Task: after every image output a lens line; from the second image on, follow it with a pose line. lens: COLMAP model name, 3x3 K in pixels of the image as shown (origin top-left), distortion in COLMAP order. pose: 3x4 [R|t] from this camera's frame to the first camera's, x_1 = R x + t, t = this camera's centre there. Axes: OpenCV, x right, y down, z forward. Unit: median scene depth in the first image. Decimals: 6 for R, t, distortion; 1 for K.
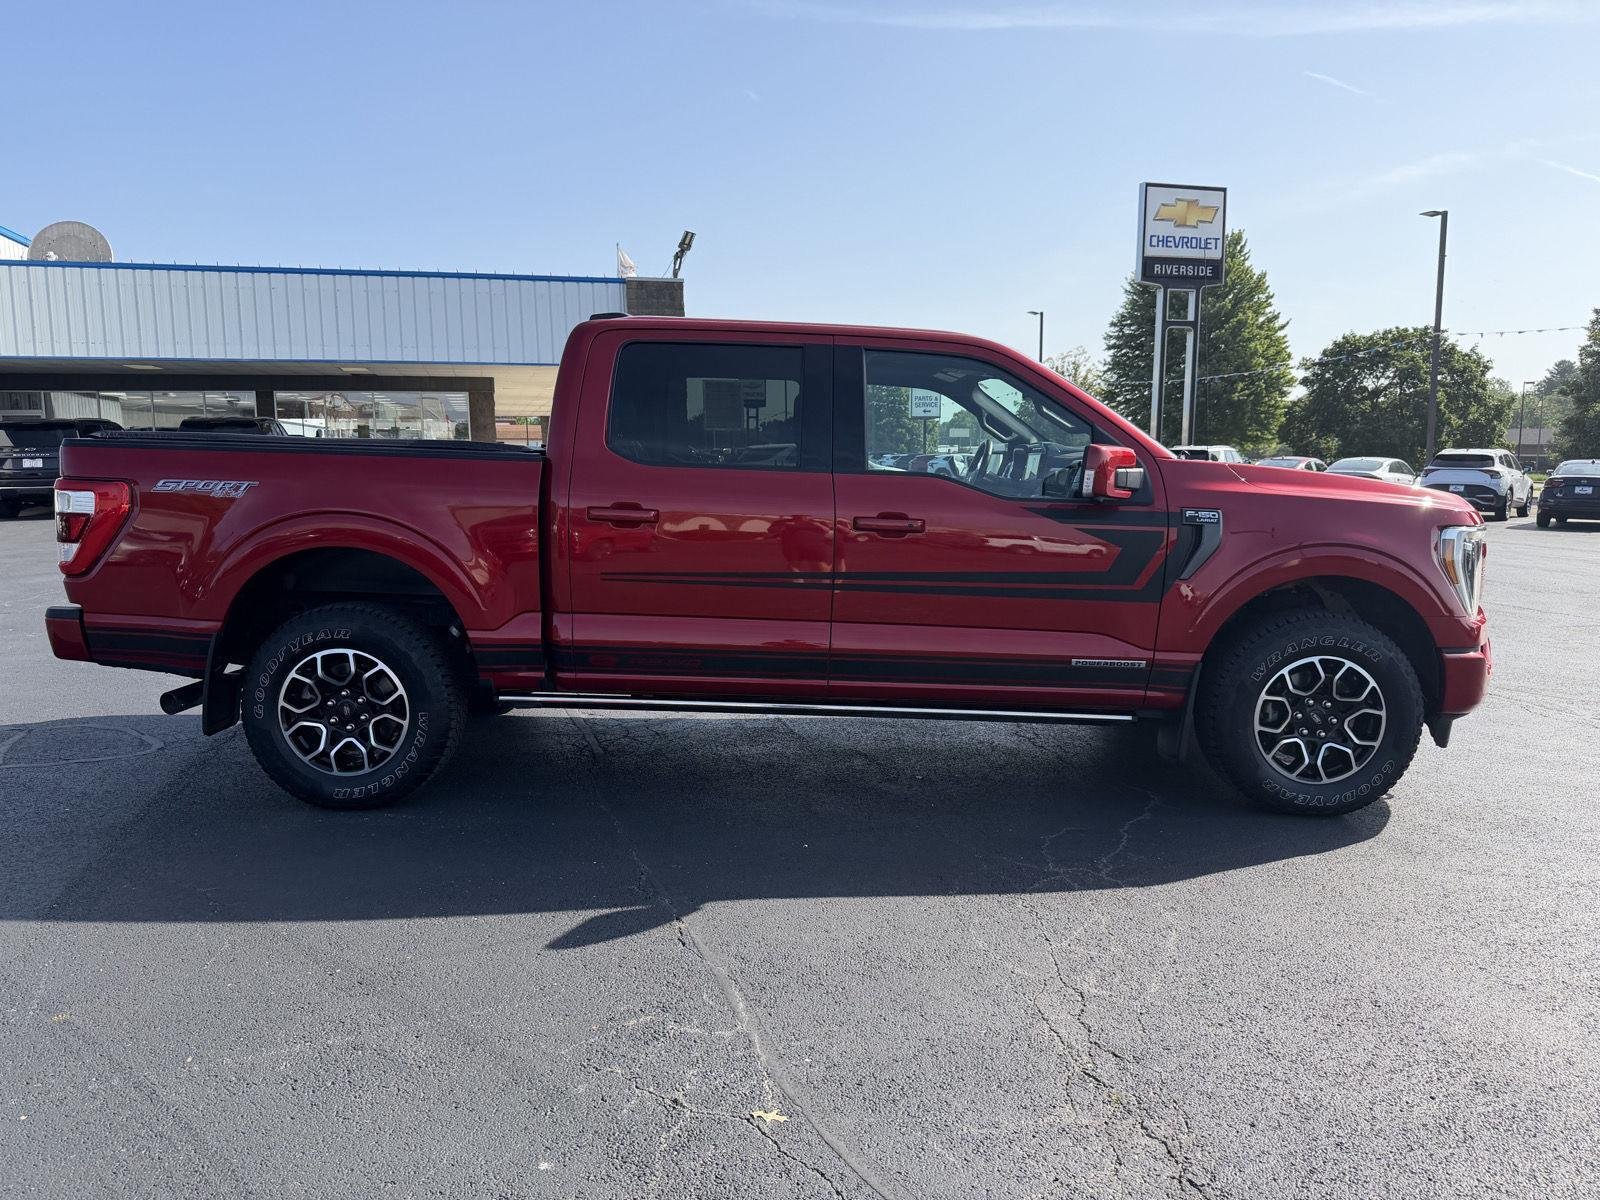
lens RADIAL K [[1152.3, 0, 800.0], [0, 1152.3, 600.0], [0, 0, 1]] dist [0.012296, -0.000205]
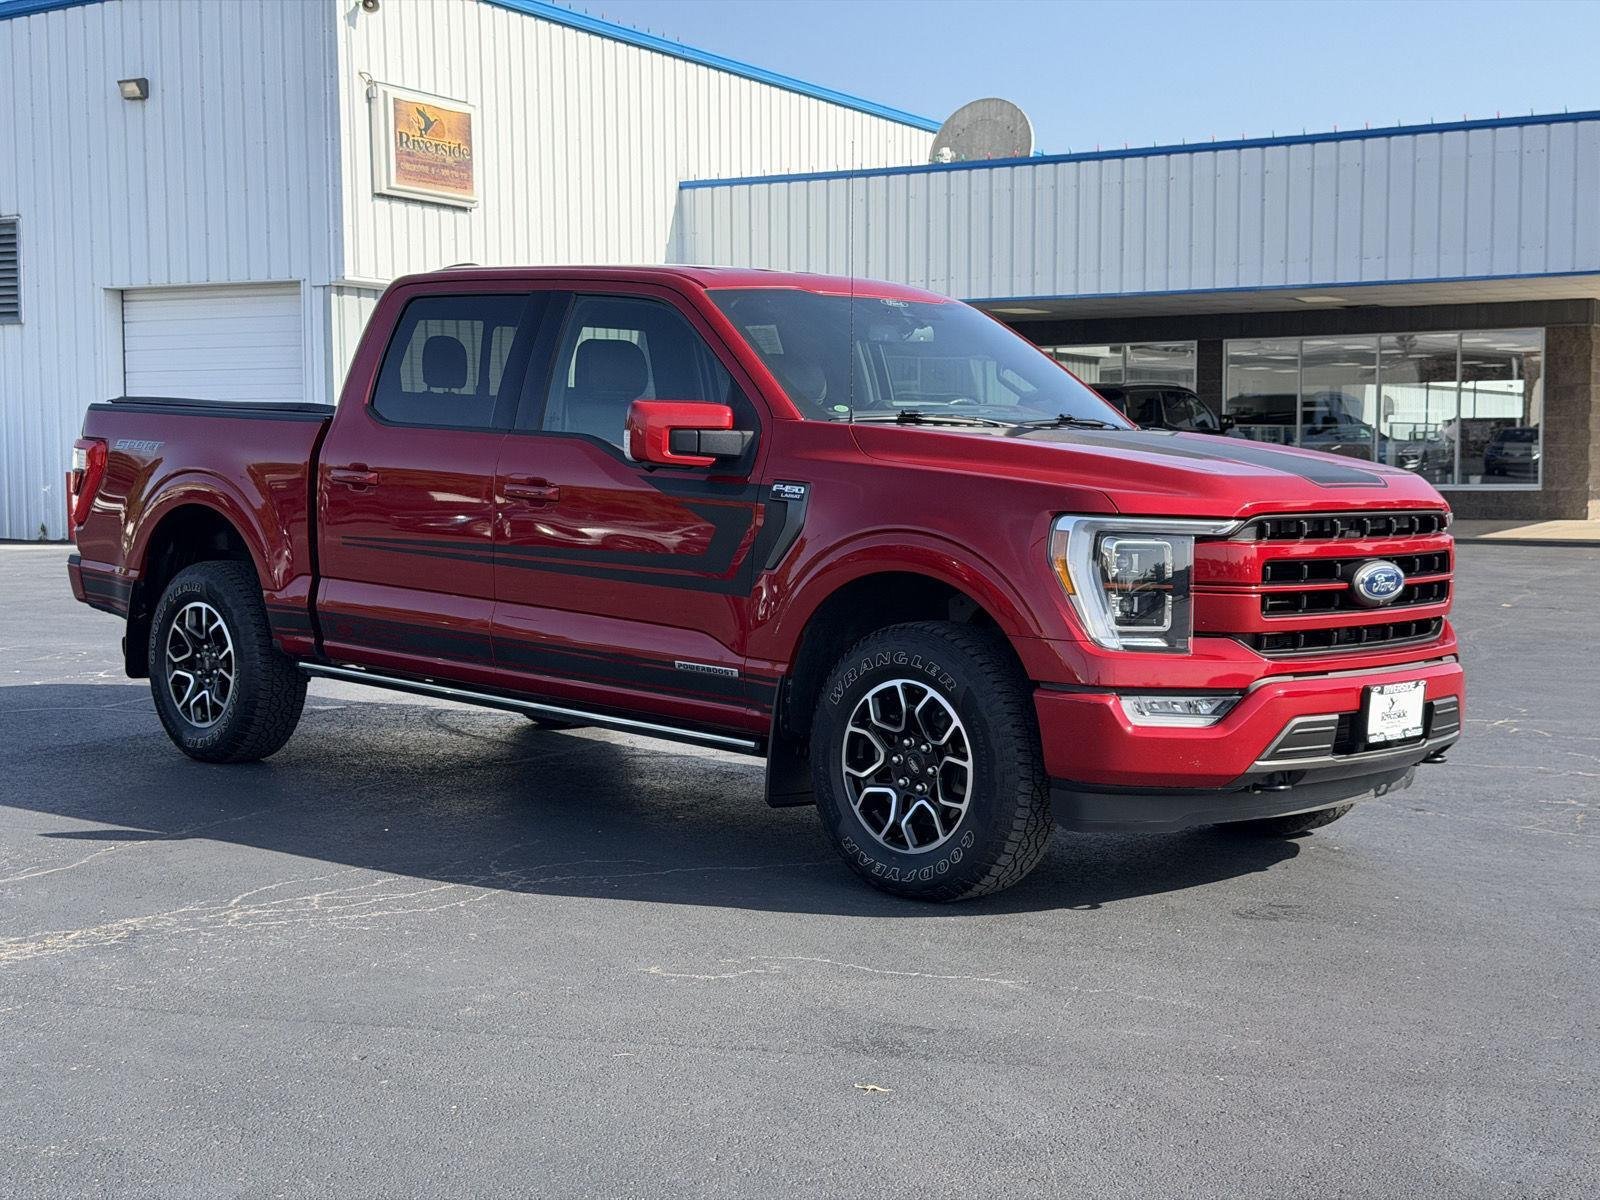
lens RADIAL K [[2292.1, 0, 800.0], [0, 2292.1, 600.0], [0, 0, 1]] dist [0.138603, -0.049424]
pose [[0.715381, 0.050891, -0.696879, 1.428529], [-0.093914, 0.995298, -0.023724, 0.038485], [0.692395, 0.082419, 0.716796, -0.119931]]
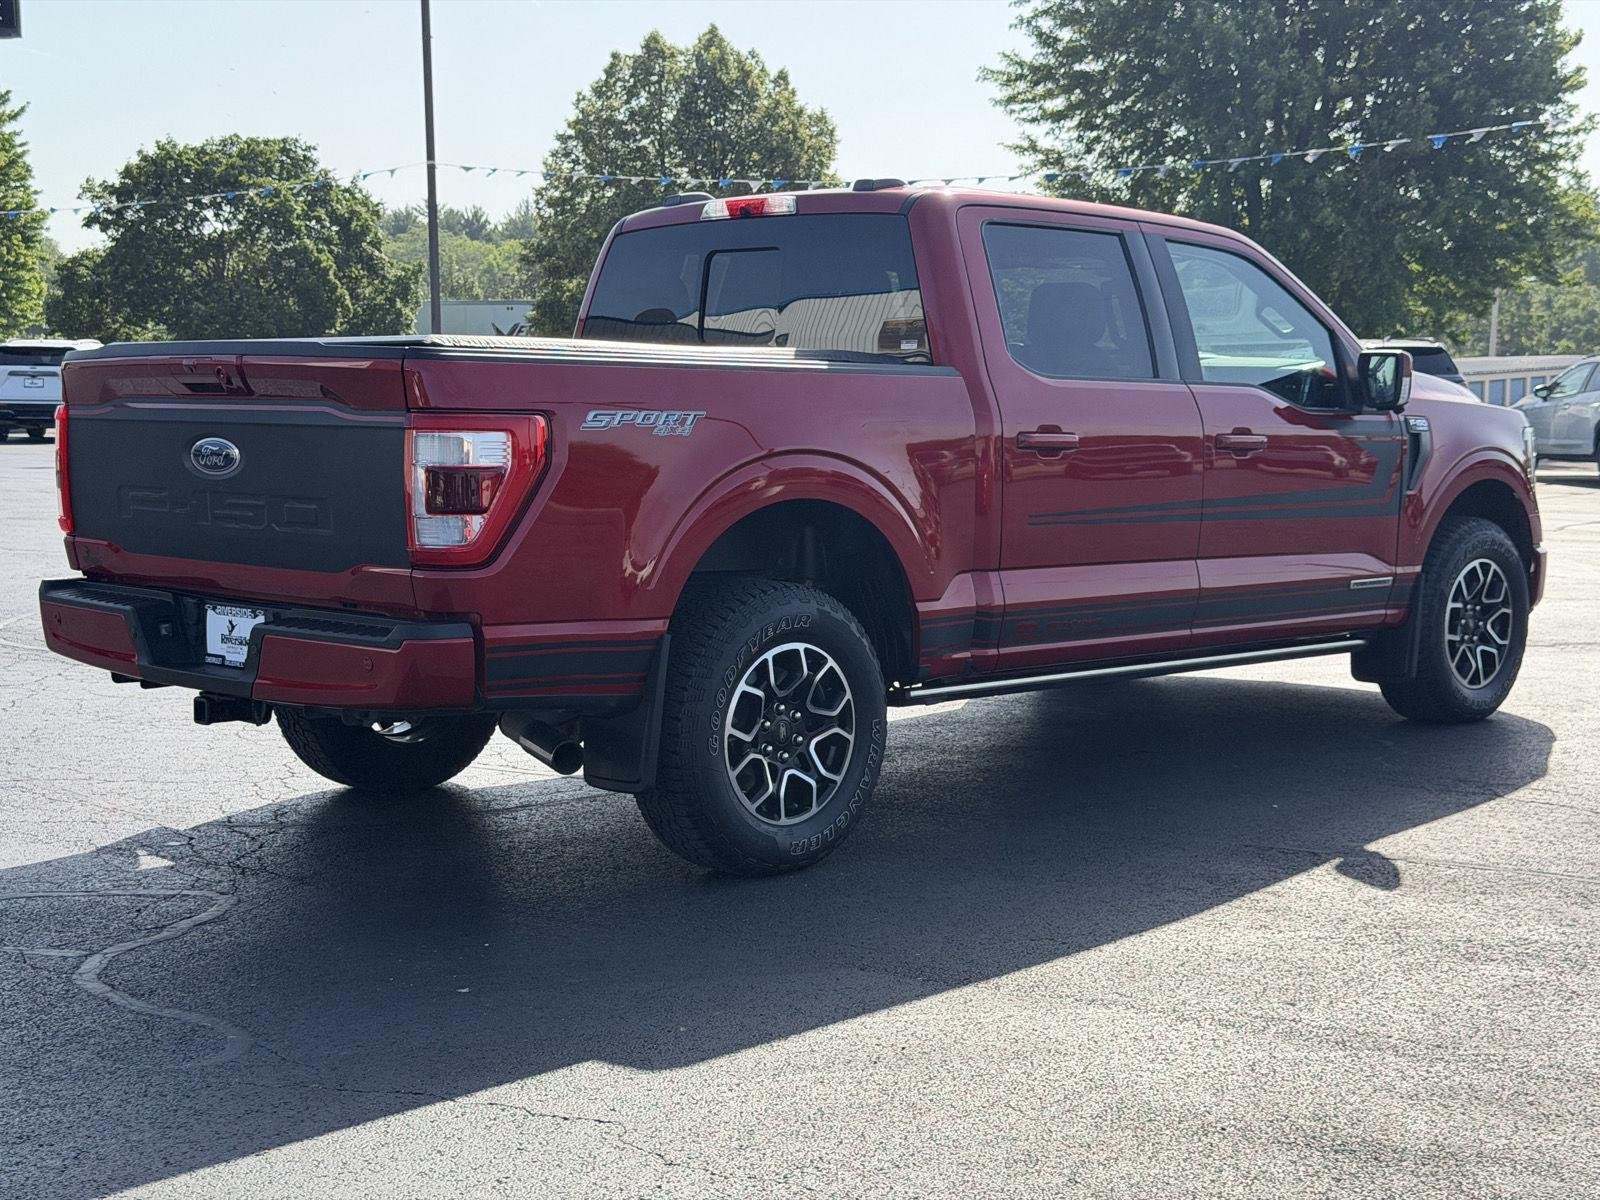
lens RADIAL K [[2292.1, 0, 800.0], [0, 2292.1, 600.0], [0, 0, 1]] dist [0.138603, -0.049424]
pose [[0.702904, -0.080737, 0.706688, -1.374589], [0.095477, 0.995255, 0.018739, -0.010044], [-0.704848, 0.054300, 0.707277, -0.004369]]
